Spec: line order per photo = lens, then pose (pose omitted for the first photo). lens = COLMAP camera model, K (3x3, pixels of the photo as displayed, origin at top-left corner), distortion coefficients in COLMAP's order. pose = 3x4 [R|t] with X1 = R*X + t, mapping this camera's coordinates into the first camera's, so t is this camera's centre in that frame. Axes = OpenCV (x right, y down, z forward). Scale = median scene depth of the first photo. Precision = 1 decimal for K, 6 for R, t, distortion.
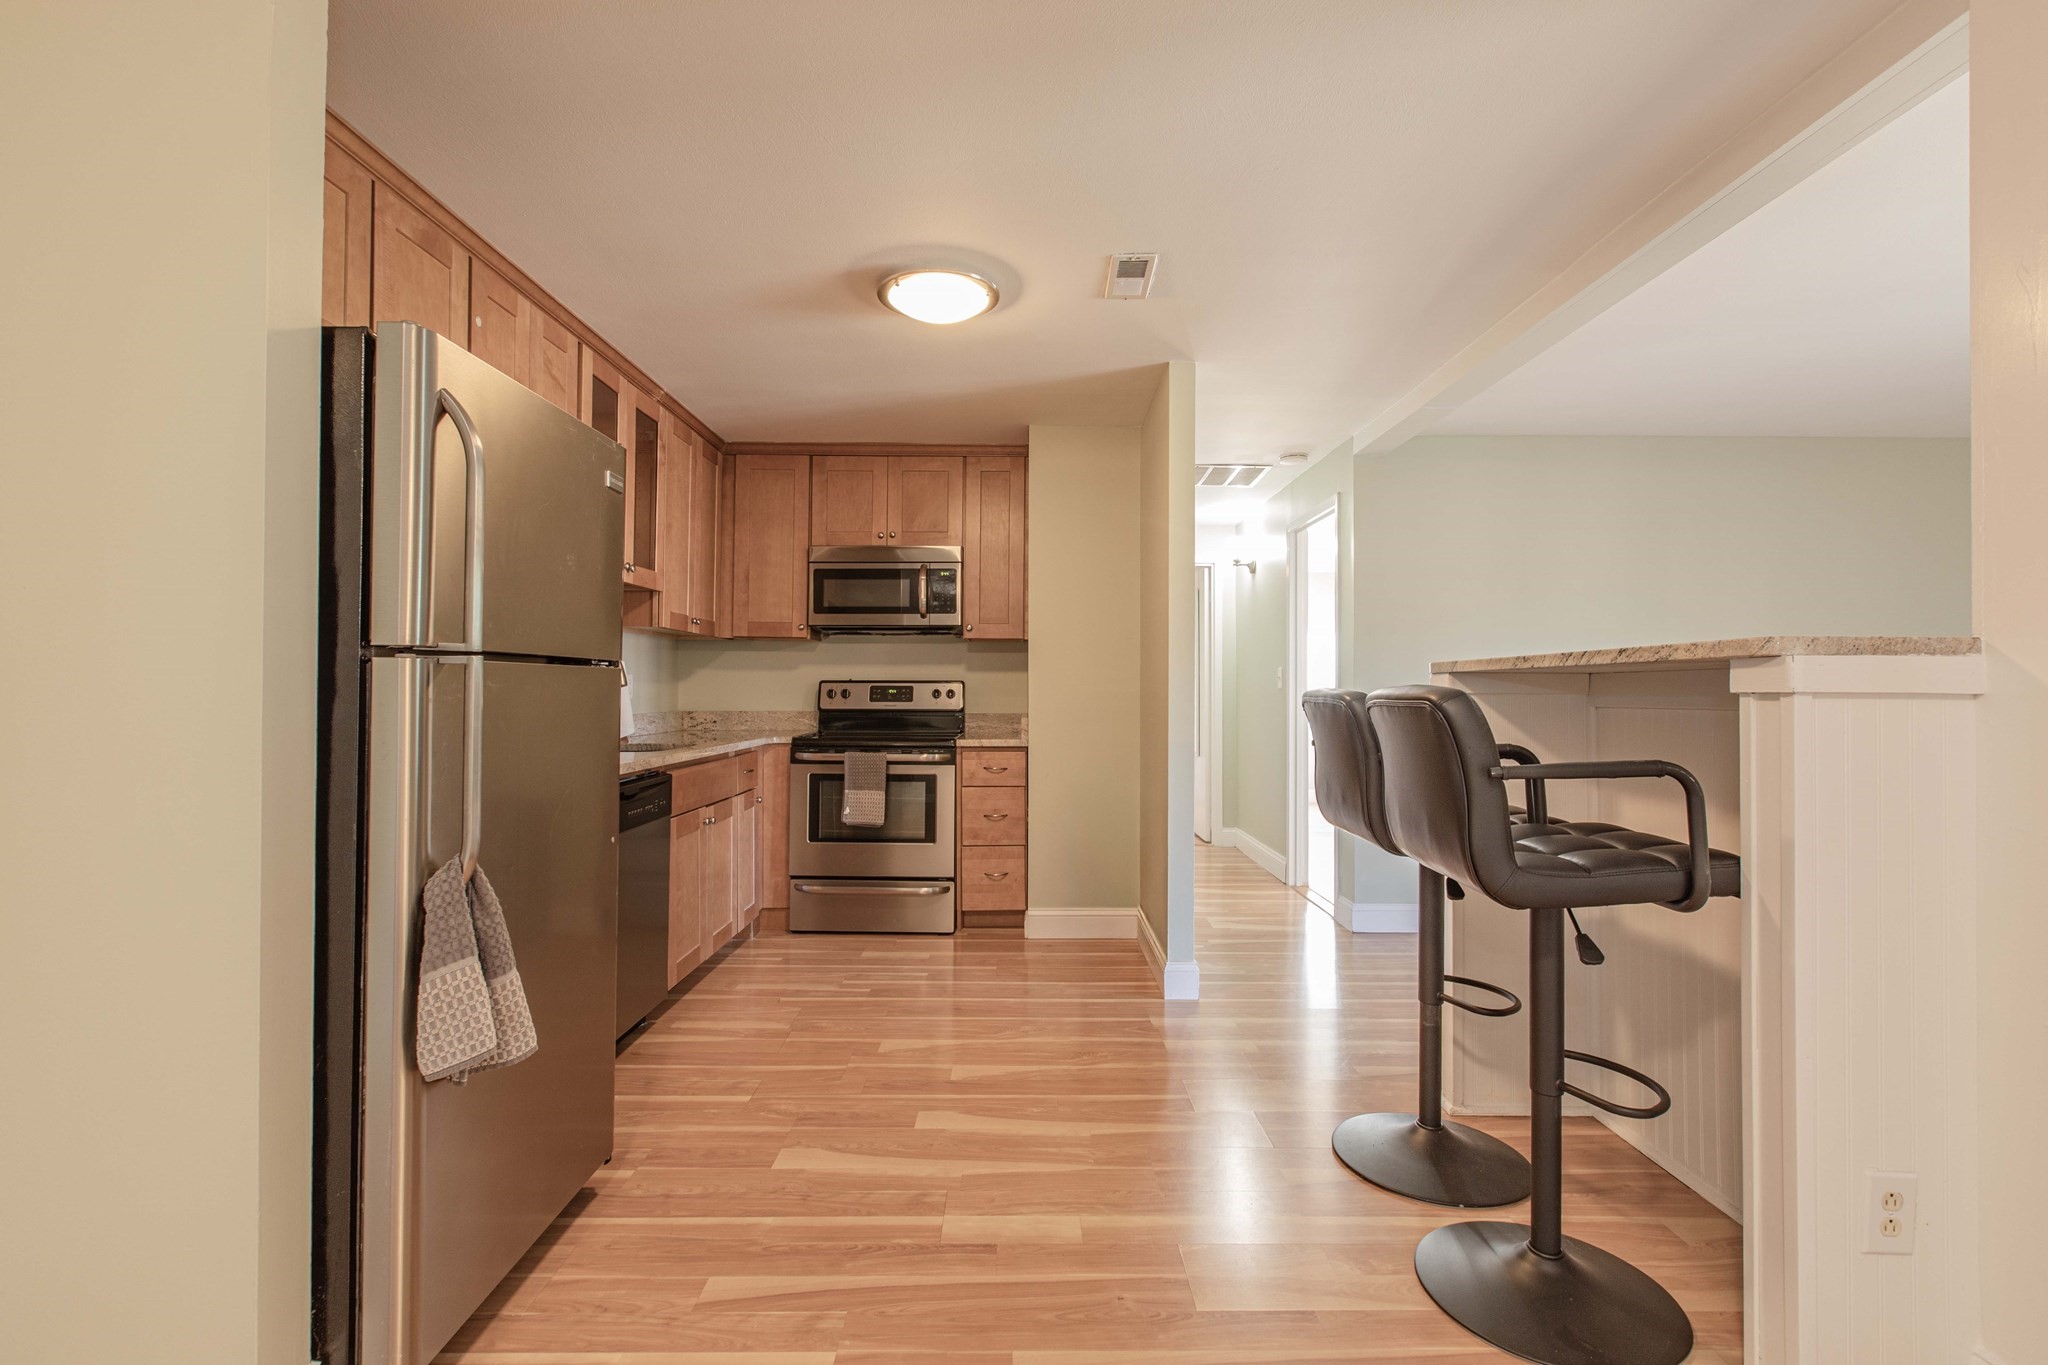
lens RADIAL K [[934.3, 0, 1026.6], [0, 934.3, 676.4], [0, 0, 1]] dist [0.006845, -0.001820]
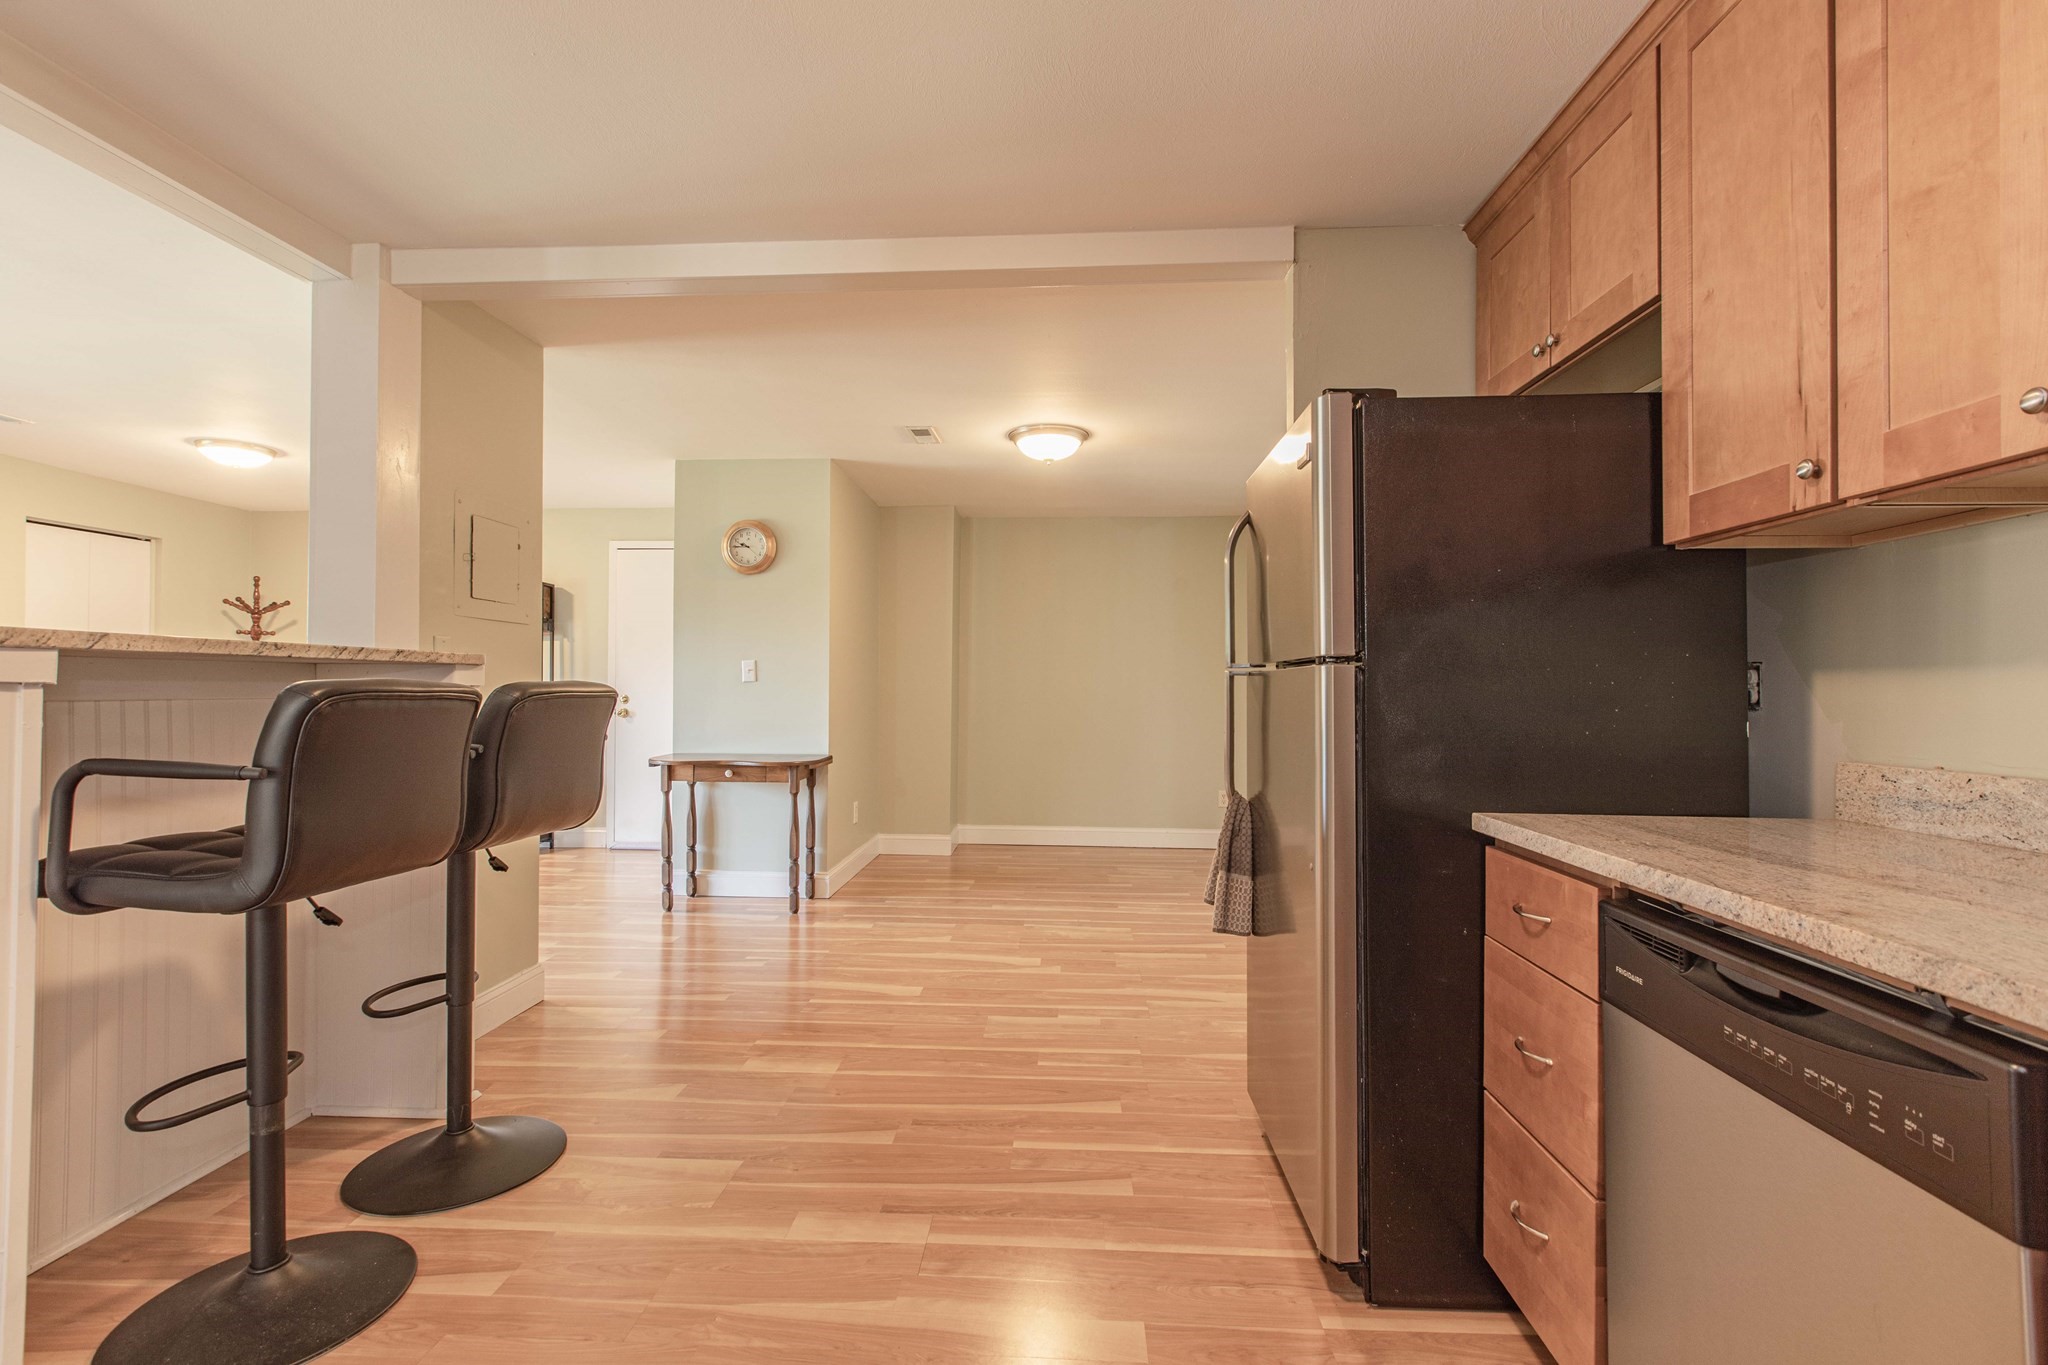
lens RADIAL K [[934.3, 0, 1036.4], [0, 934.3, 680.5], [0, 0, 1]] dist [0.006845, -0.001820]
pose [[-0.998477, -0.009441, 0.054357, -0.168814], [-0.010930, 0.999571, -0.027169, 0.021795], [-0.054077, -0.027722, -0.998152, 1.345712]]
